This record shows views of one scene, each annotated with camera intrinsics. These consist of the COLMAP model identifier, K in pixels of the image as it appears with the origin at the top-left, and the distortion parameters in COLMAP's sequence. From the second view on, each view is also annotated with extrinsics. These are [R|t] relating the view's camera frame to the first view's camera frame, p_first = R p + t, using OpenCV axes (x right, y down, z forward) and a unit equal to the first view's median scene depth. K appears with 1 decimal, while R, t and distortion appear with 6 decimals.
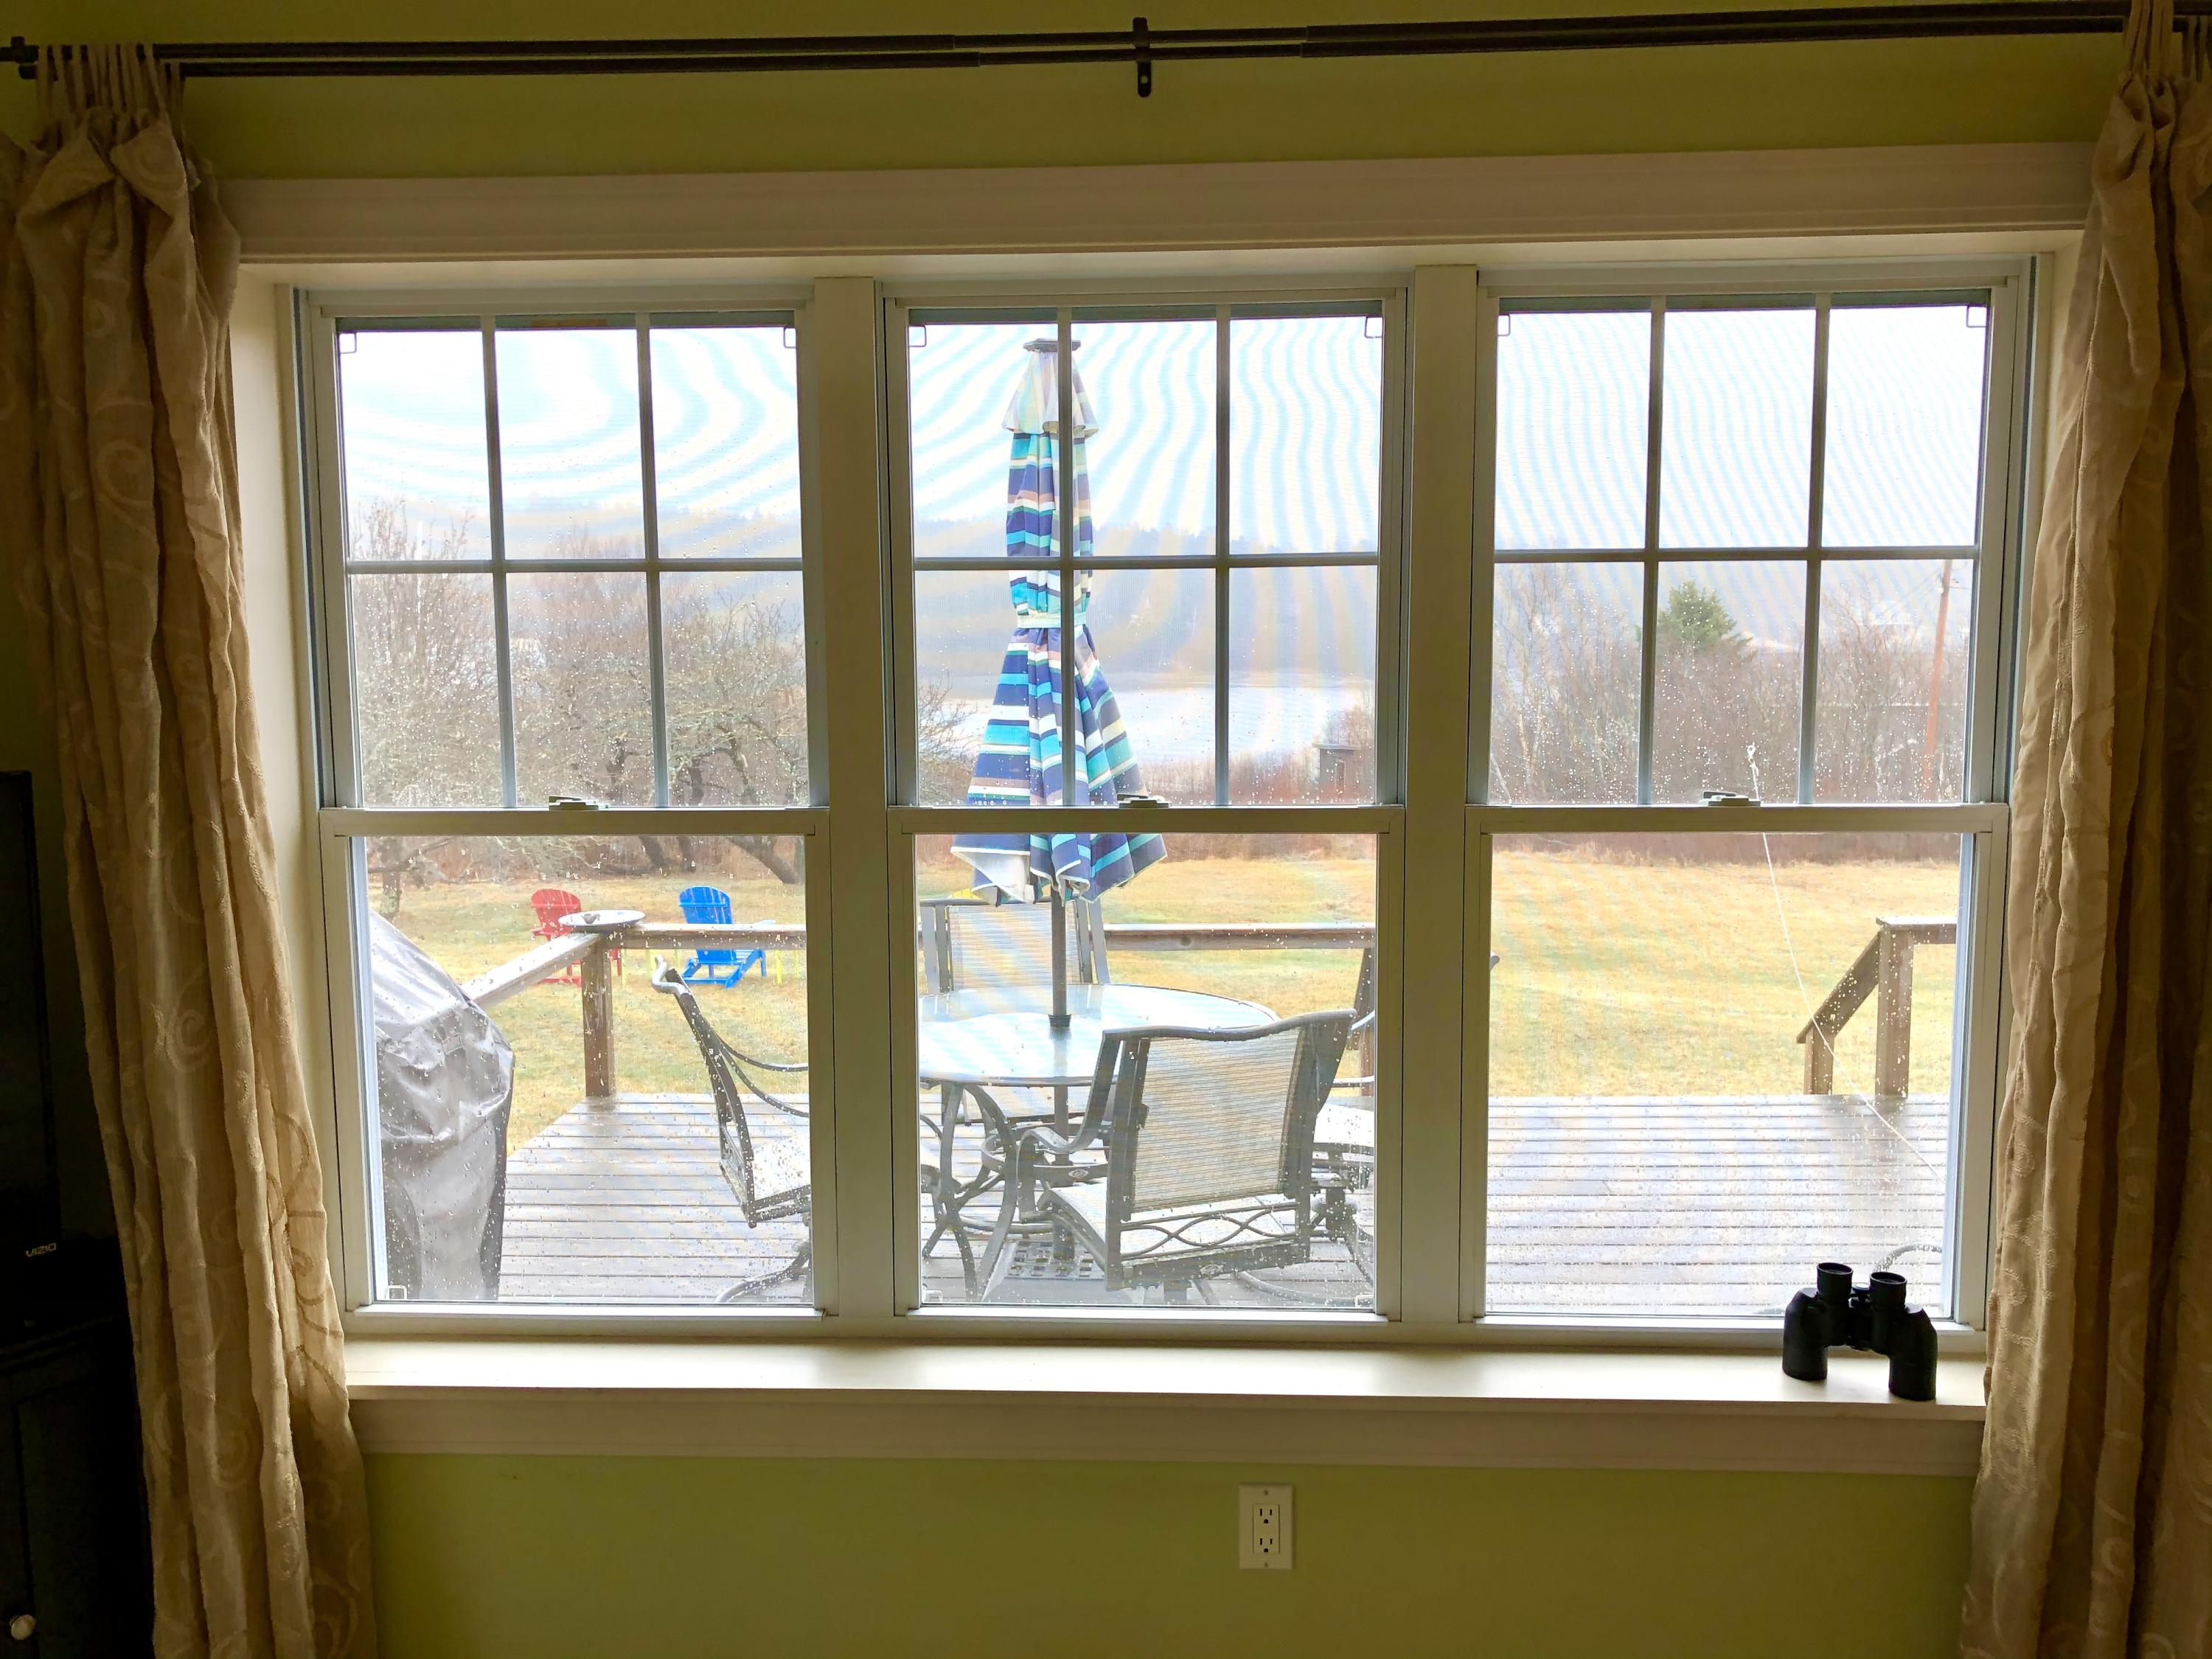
lens RADIAL K [[1811.6, 0, 1089.0], [0, 1811.6, 850.8], [0, 0, 1]] dist [0.020002, 0.003166]
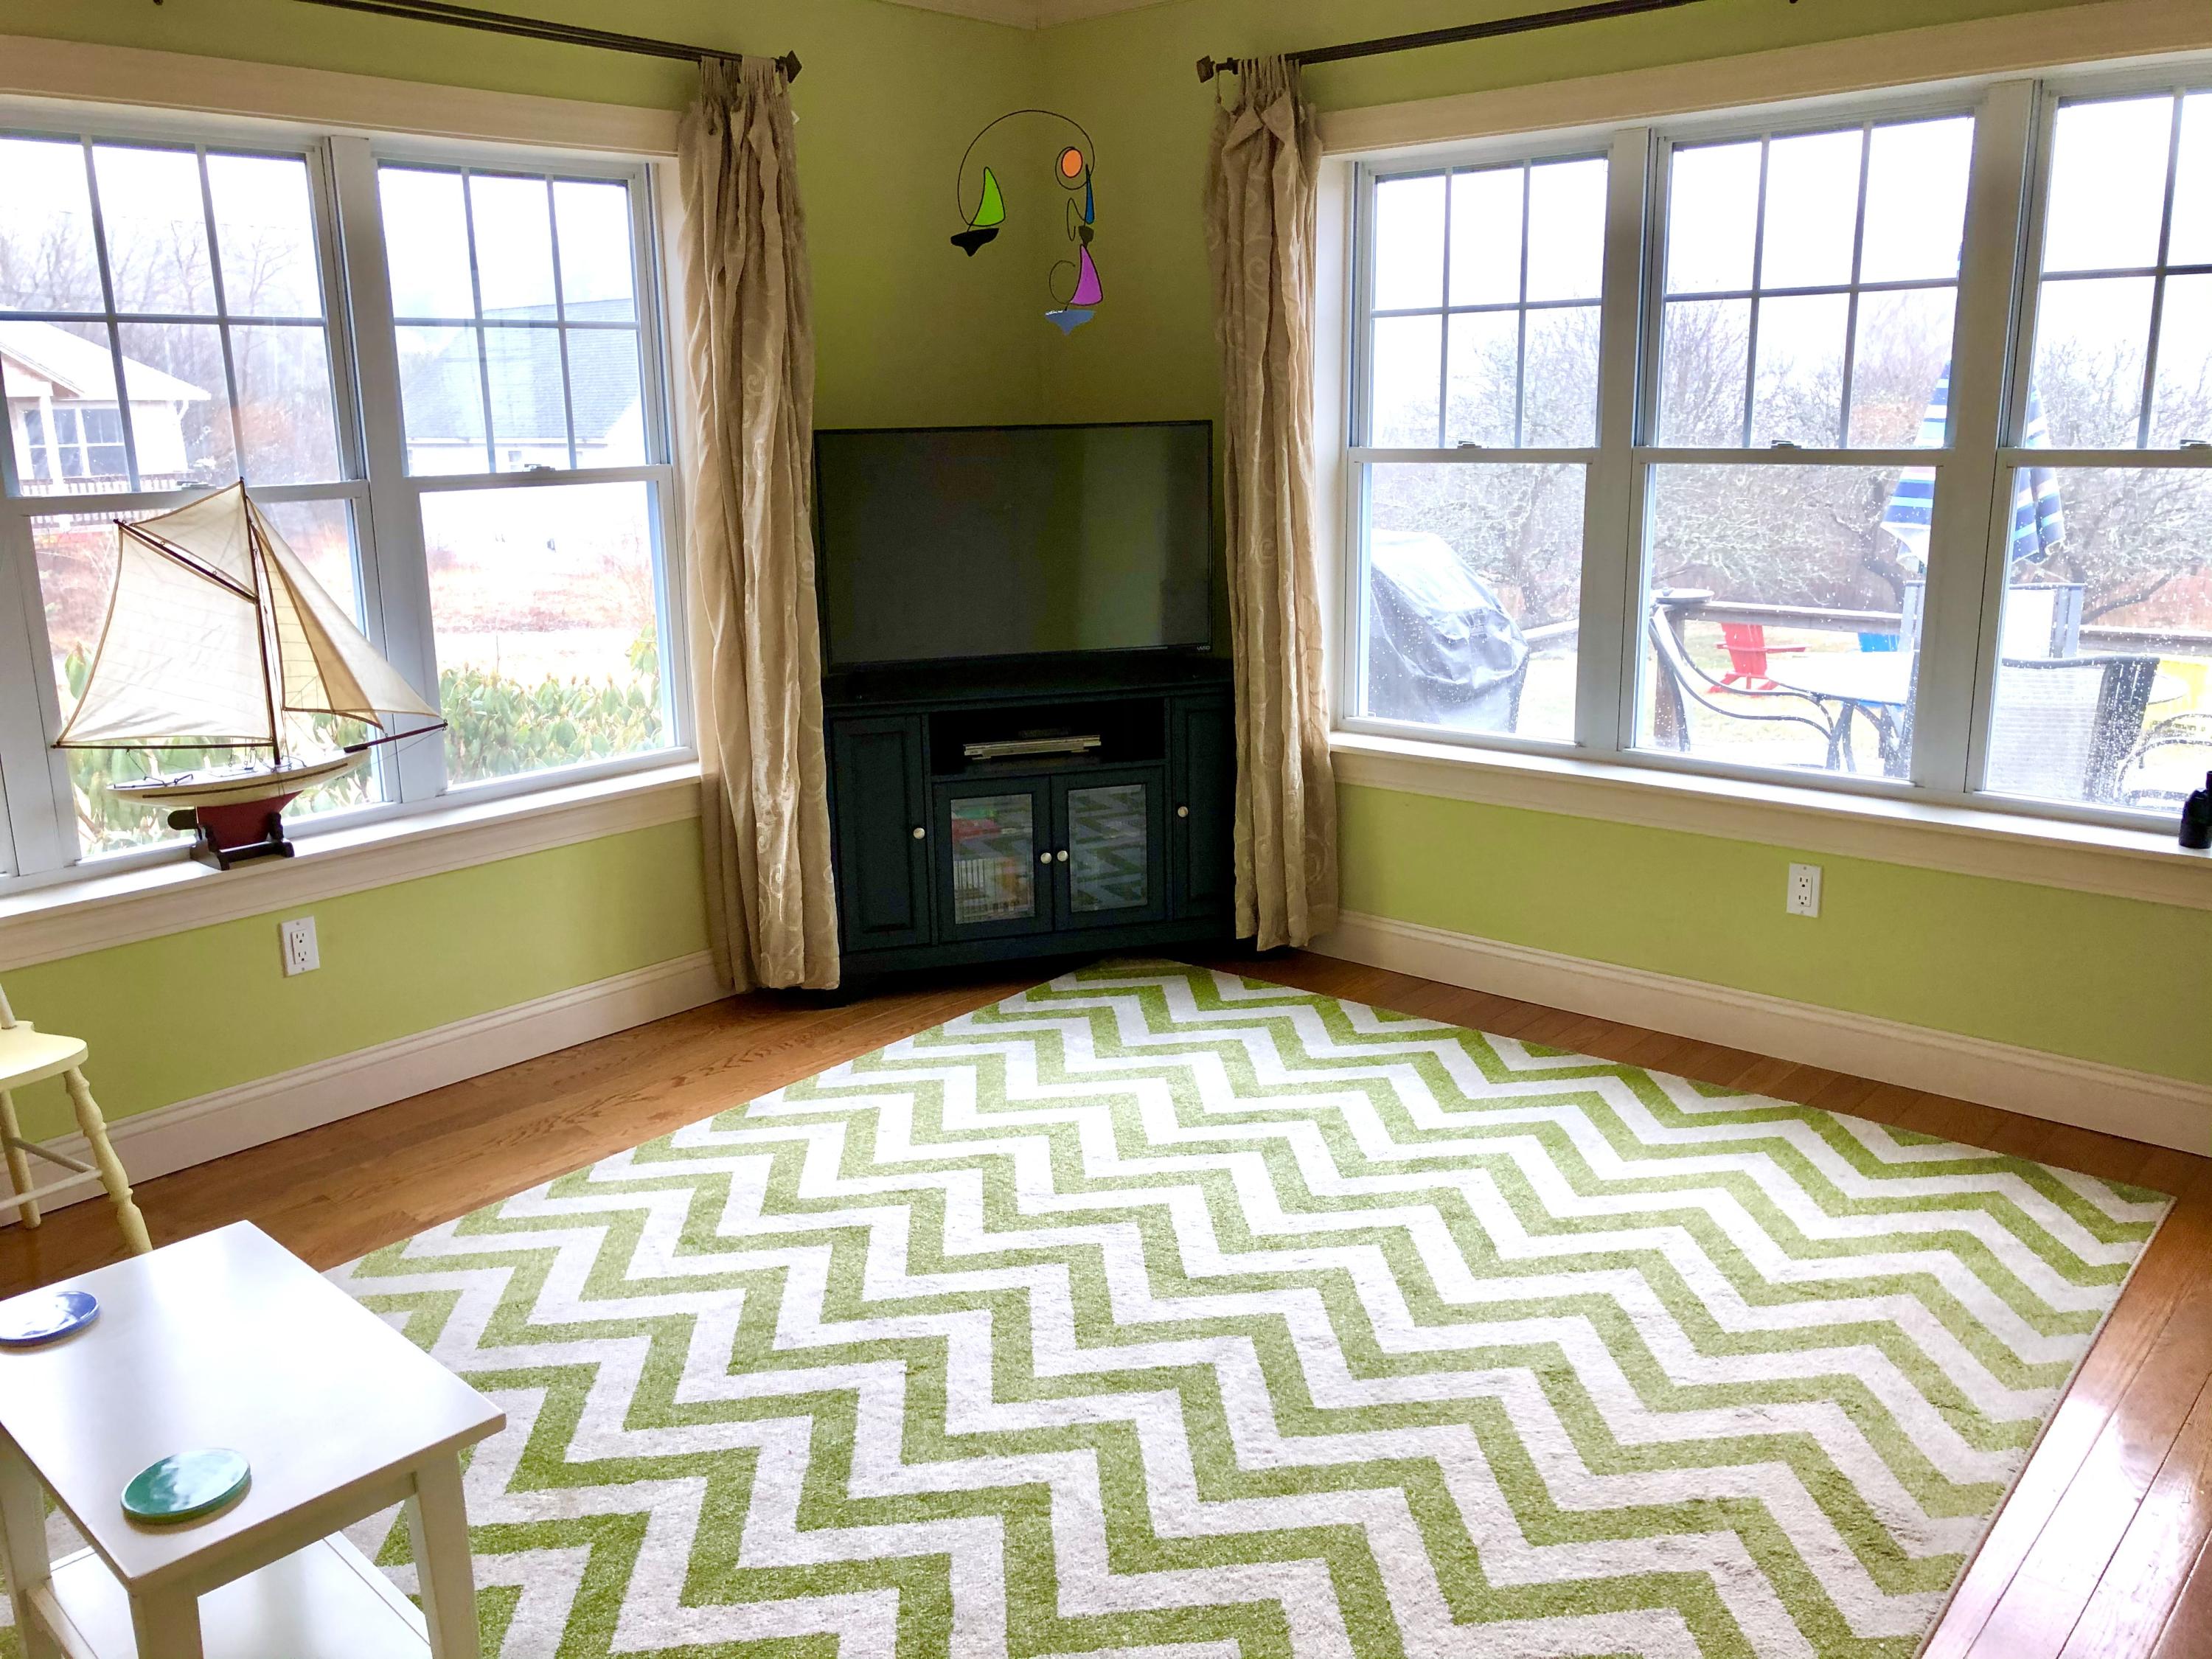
lens RADIAL K [[1811.6, 0, 1094.1], [0, 1811.6, 822.3], [0, 0, 1]] dist [0.020002, 0.003166]
pose [[0.783091, 0.134776, -0.607128, 0.651062], [-0.056623, 0.987632, 0.146210, 0.116639], [0.619325, -0.080118, 0.781037, -0.763304]]
